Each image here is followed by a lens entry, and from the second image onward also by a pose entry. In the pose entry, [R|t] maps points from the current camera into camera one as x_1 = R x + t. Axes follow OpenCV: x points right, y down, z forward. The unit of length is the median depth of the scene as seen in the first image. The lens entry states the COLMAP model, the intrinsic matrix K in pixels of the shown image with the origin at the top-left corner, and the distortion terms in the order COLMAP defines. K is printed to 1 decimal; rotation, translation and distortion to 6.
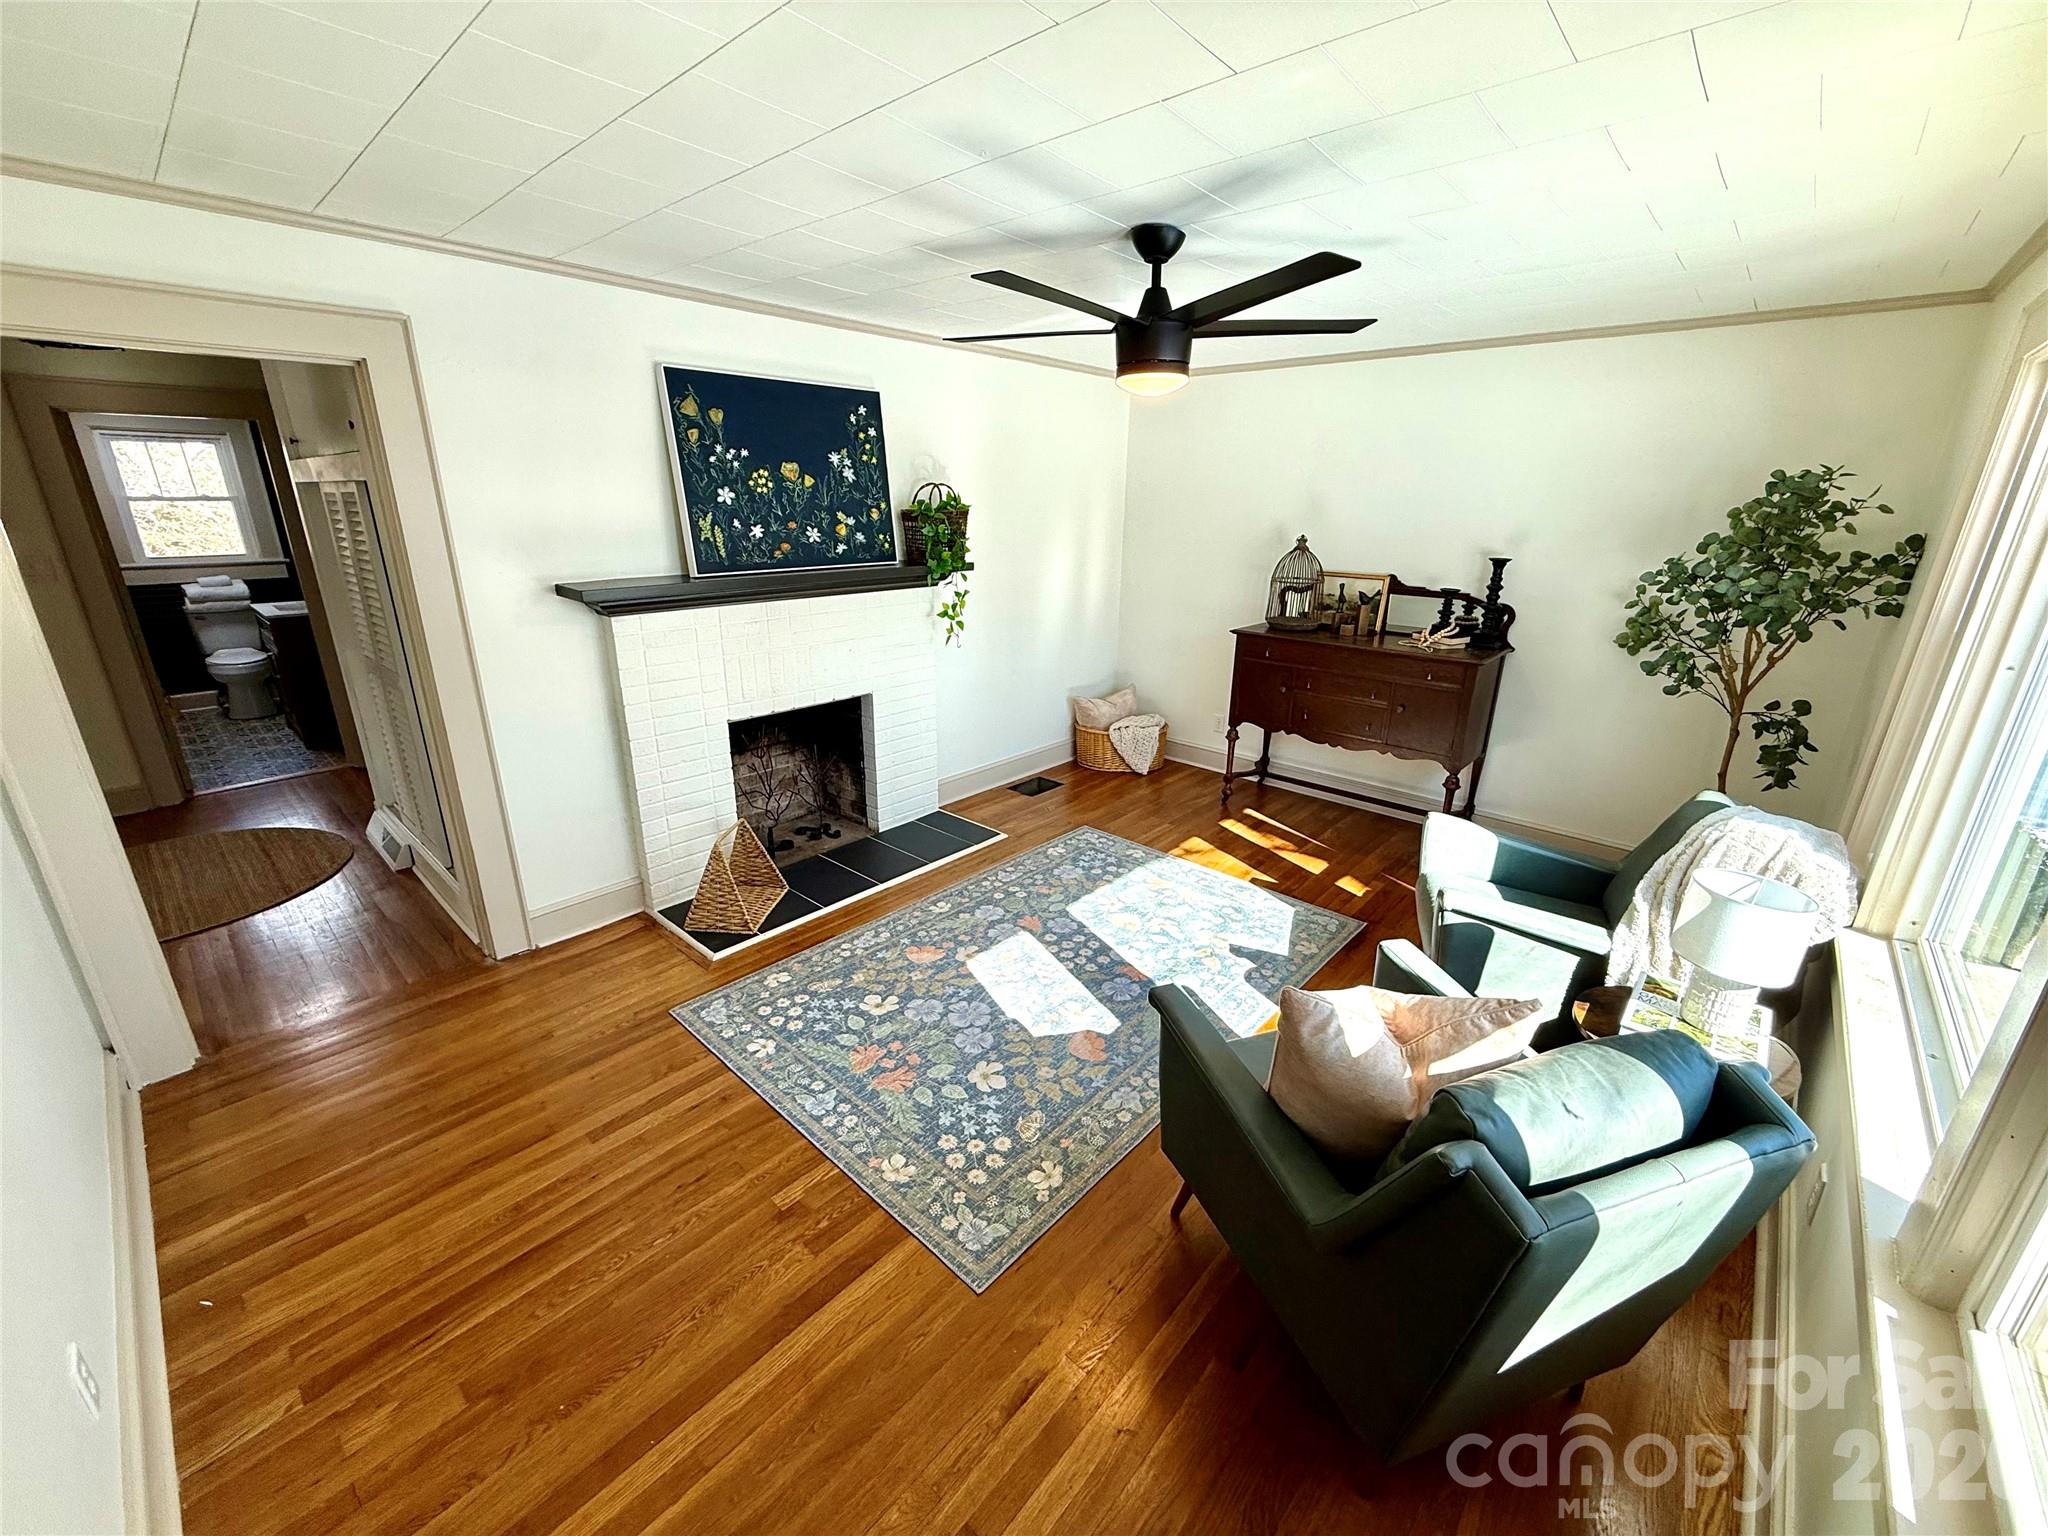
lens RADIAL K [[812.9, 0, 1024.0], [0, 812.9, 768.0], [0, 0, 1]] dist [-0.000534, 0.000086]
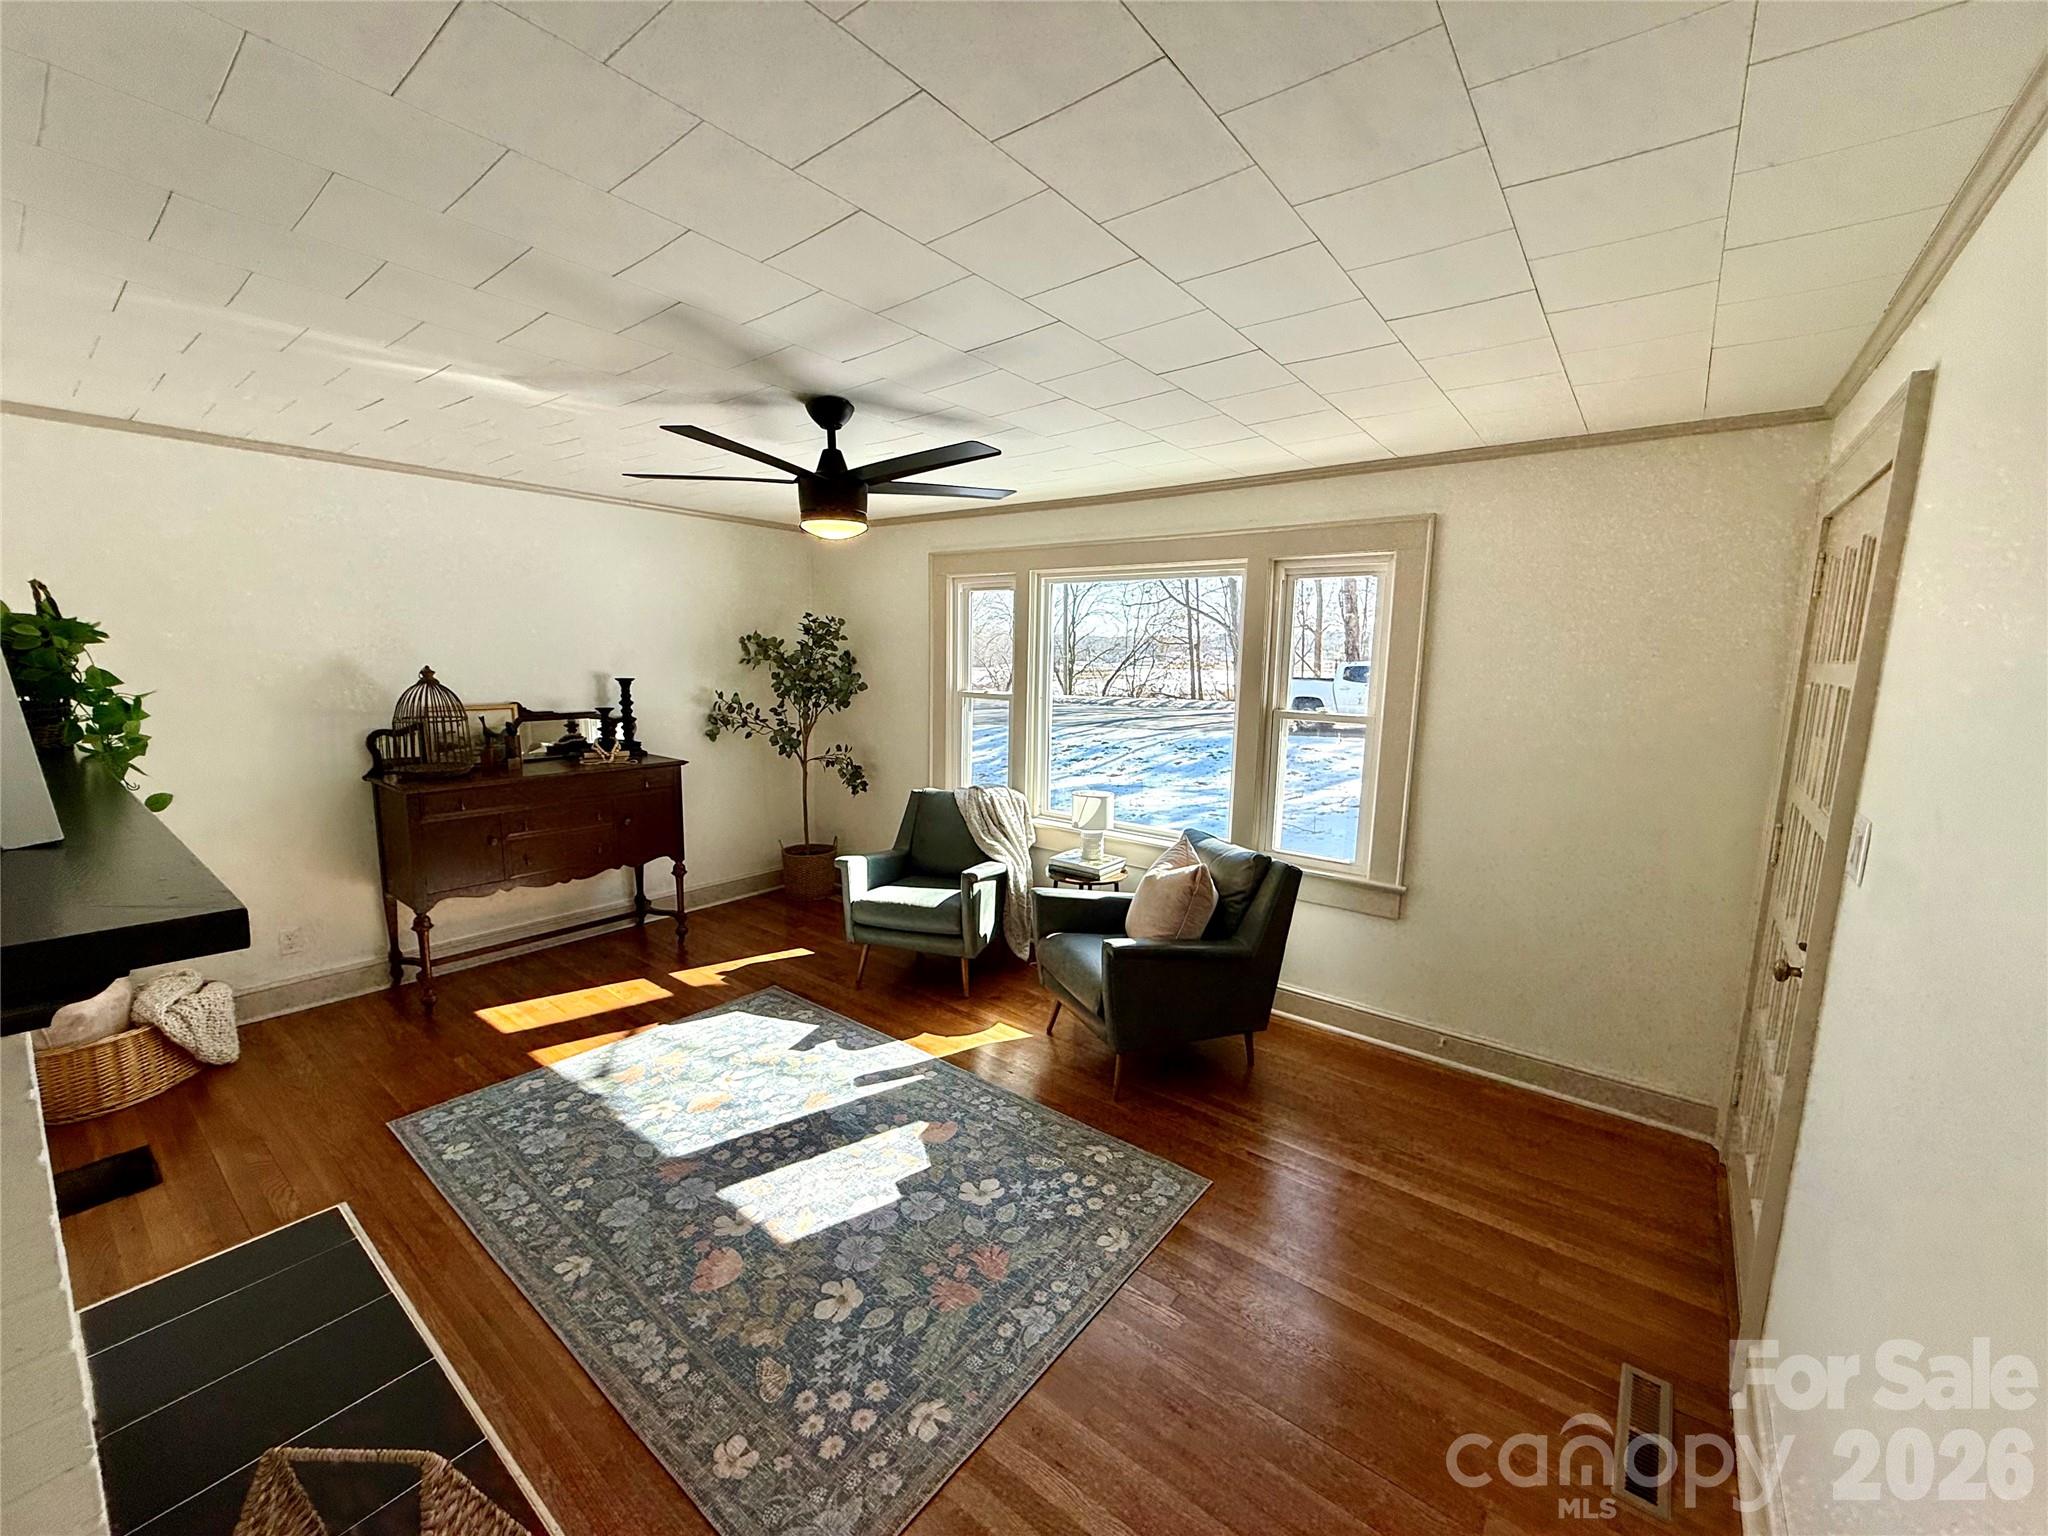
lens RADIAL K [[812.9, 0, 1024.0], [0, 812.9, 768.0], [0, 0, 1]] dist [-0.000534, 0.000086]
pose [[-0.072277, -0.155675, 0.985161, -0.855177], [0.298775, 0.939005, 0.170301, -0.233544], [-0.951583, 0.306650, -0.021357, 0.740155]]
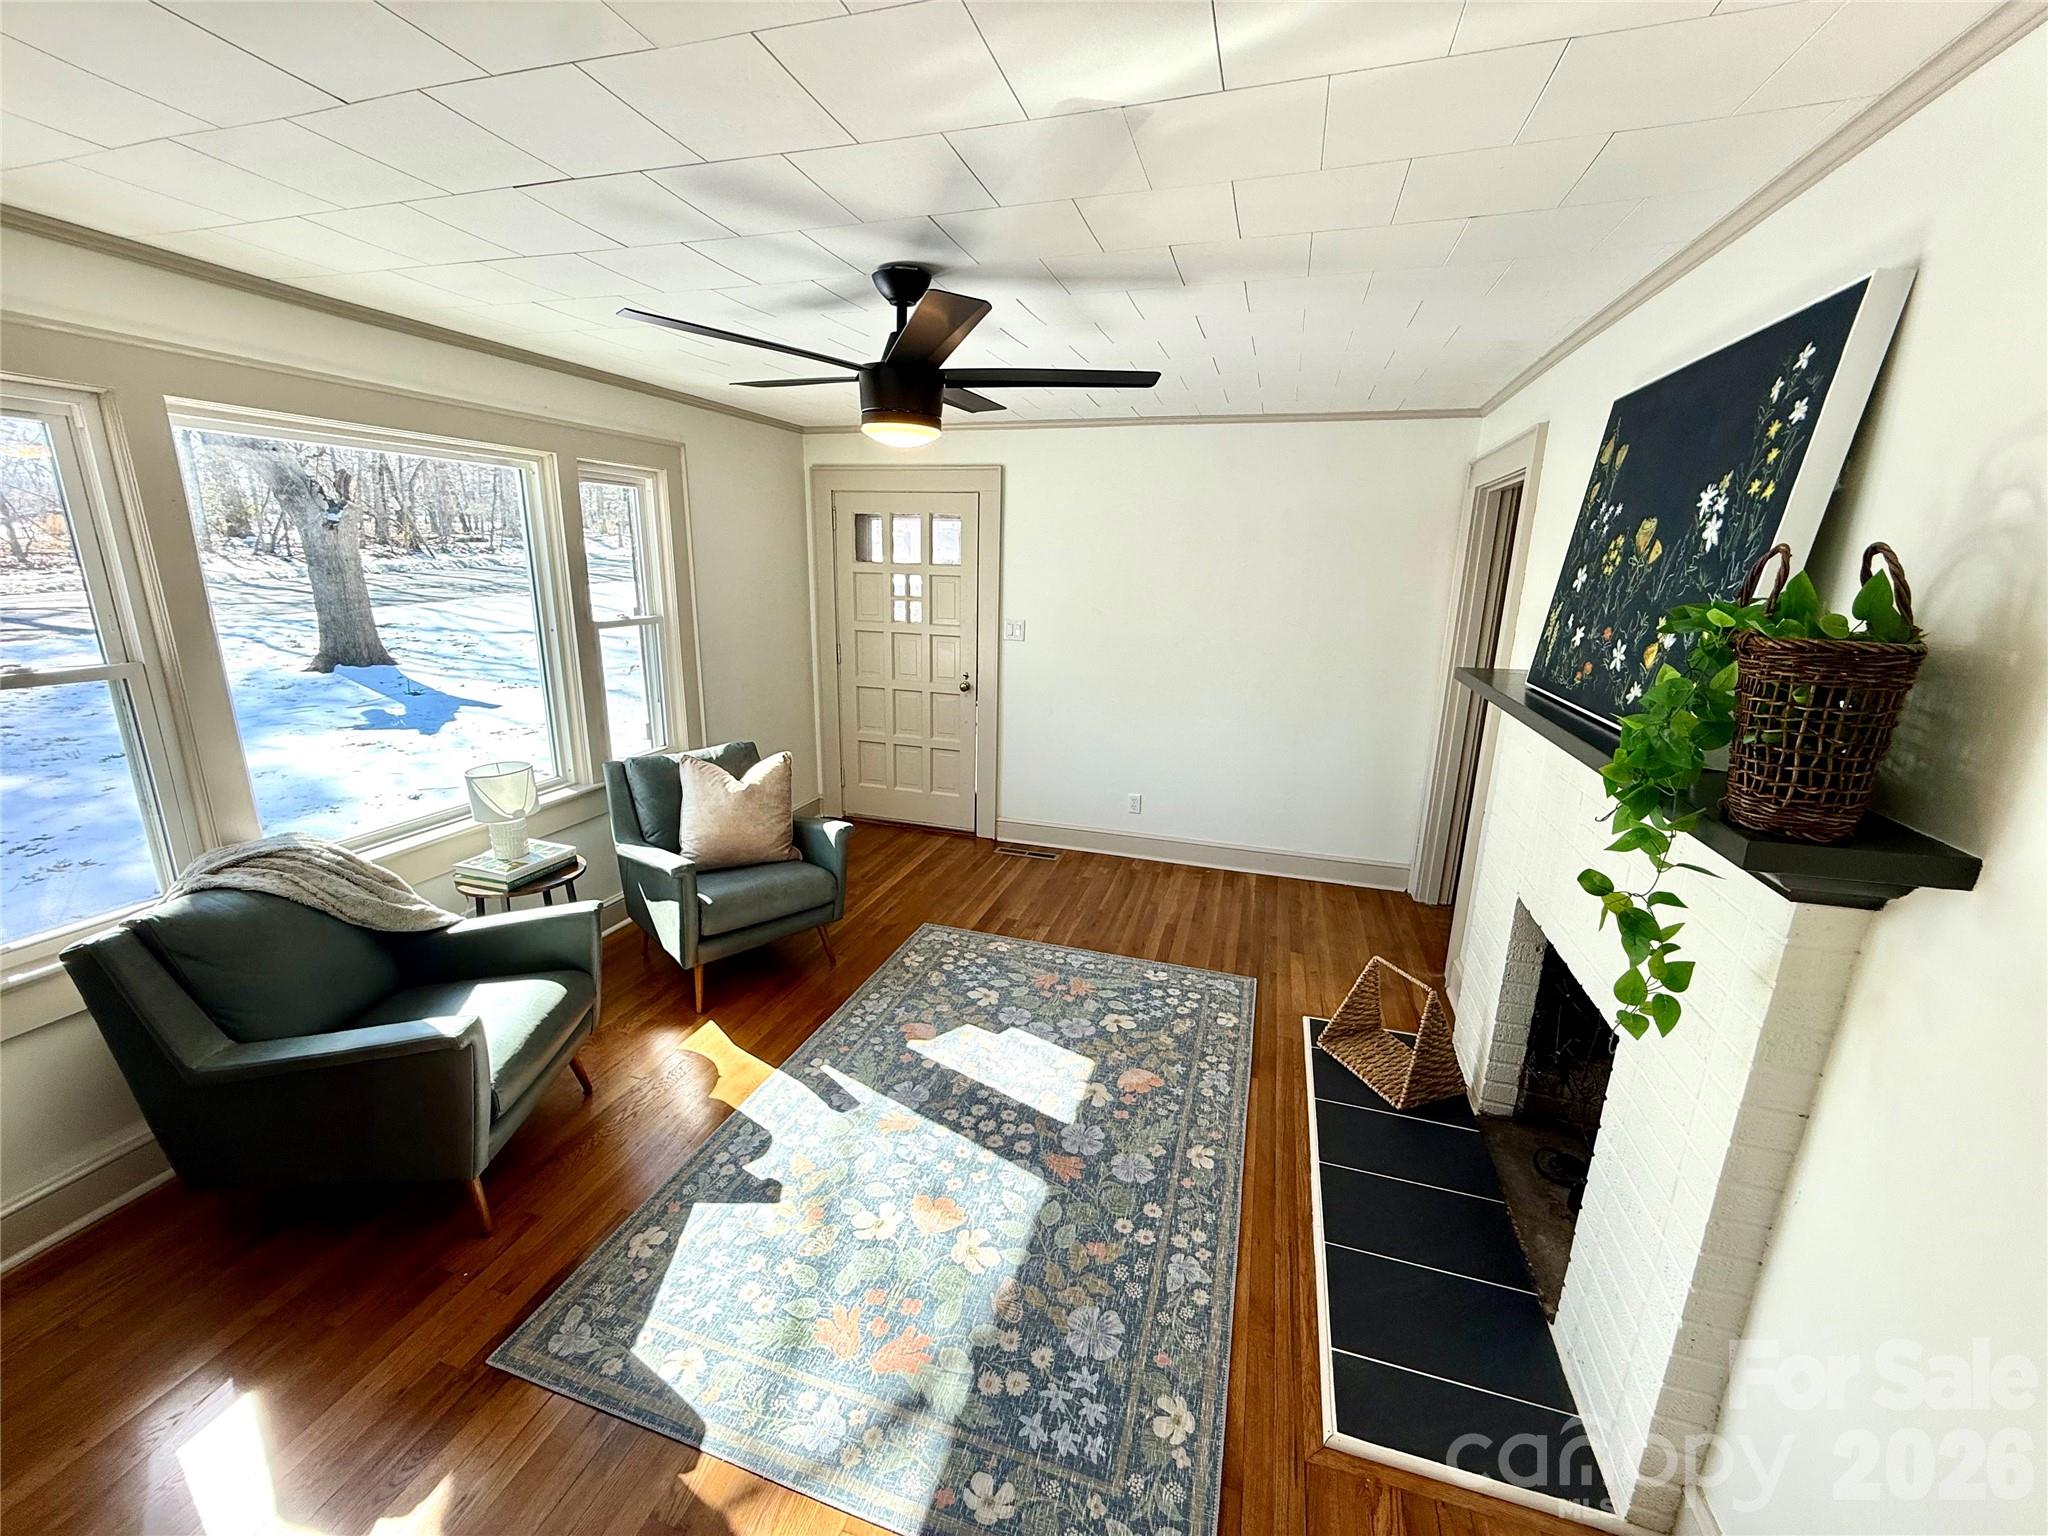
lens RADIAL K [[812.9, 0, 1024.0], [0, 812.9, 768.0], [0, 0, 1]] dist [-0.000534, 0.000086]
pose [[-0.905053, 0.076951, -0.418279, 0.375006], [-0.166340, 0.841105, 0.514658, -0.549715], [0.391420, 0.535369, -0.748445, 1.636212]]
